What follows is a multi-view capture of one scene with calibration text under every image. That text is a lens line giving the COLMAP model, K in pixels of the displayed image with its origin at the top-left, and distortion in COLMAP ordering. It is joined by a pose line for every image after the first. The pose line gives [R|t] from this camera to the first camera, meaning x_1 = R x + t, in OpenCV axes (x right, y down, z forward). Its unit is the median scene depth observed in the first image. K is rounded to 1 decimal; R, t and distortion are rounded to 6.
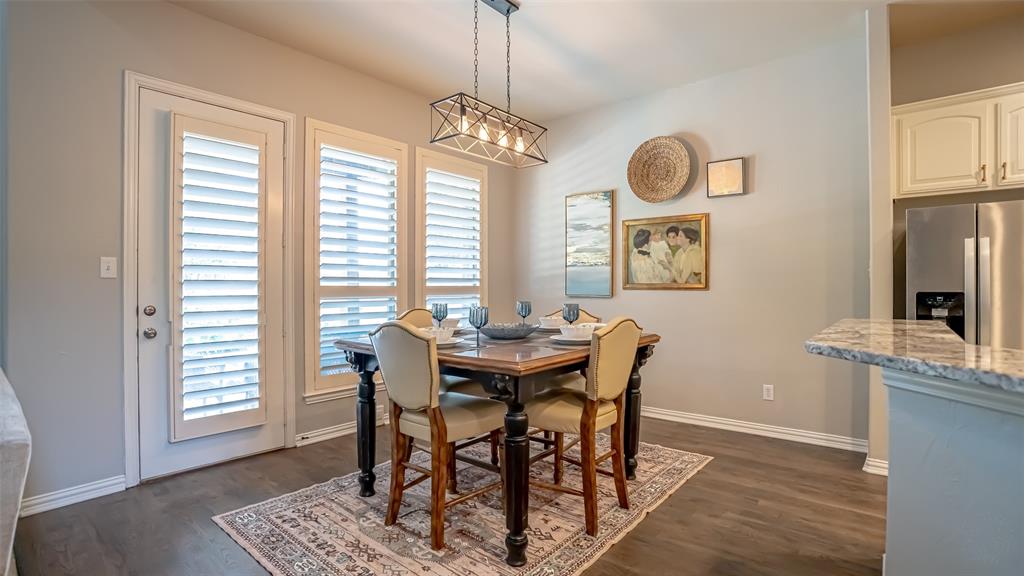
lens RADIAL K [[496.2, 0, 512.0], [0, 496.2, 288.0], [0, 0, 1]] dist [-0.036522, 0.000439]
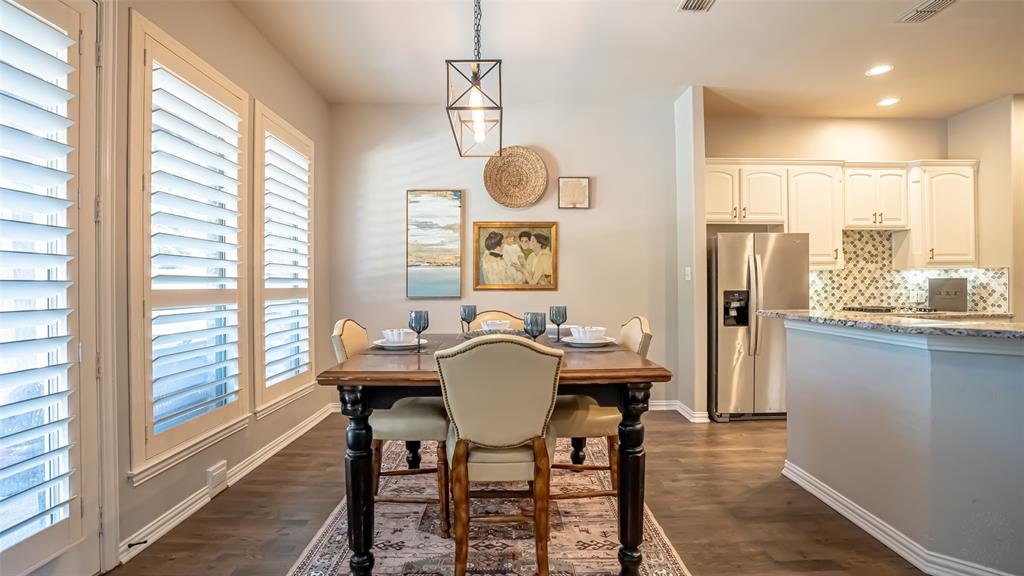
lens RADIAL K [[484.4, 0, 507.1], [0, 484.4, 282.6], [0, 0, 1]] dist [-0.070398, 0.033809]
pose [[0.752763, 0.001330, 0.658290, -0.397673], [0.006211, 0.999939, -0.009122, -0.004332], [-0.658262, 0.010955, 0.752709, 0.236628]]
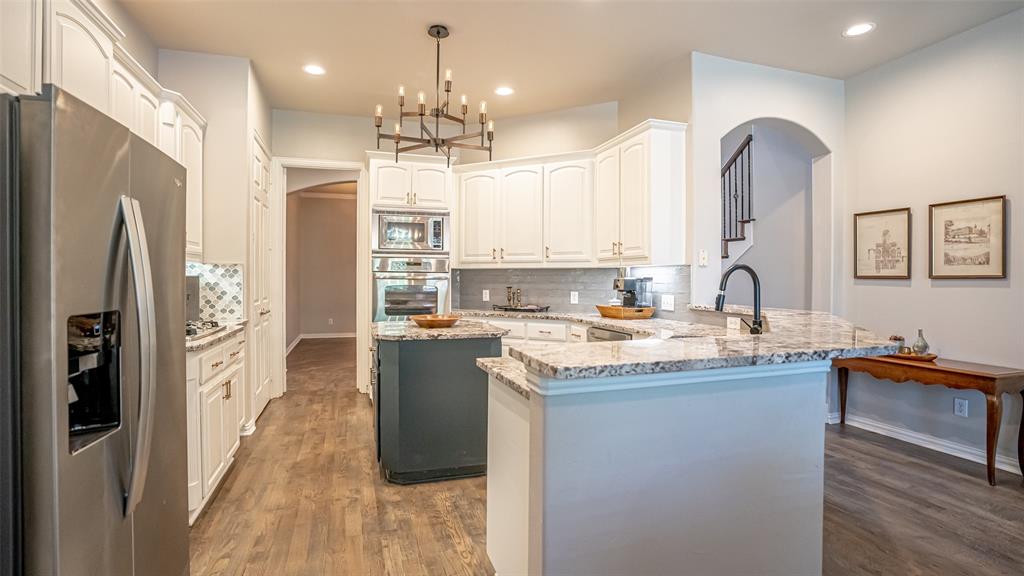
lens RADIAL K [[484.4, 0, 507.1], [0, 484.4, 282.6], [0, 0, 1]] dist [-0.070398, 0.033809]
pose [[-0.854286, -0.004144, 0.519786, 0.241584], [0.002189, 0.999931, 0.011570, -0.015432], [-0.519798, 0.011022, -0.854218, 0.768027]]
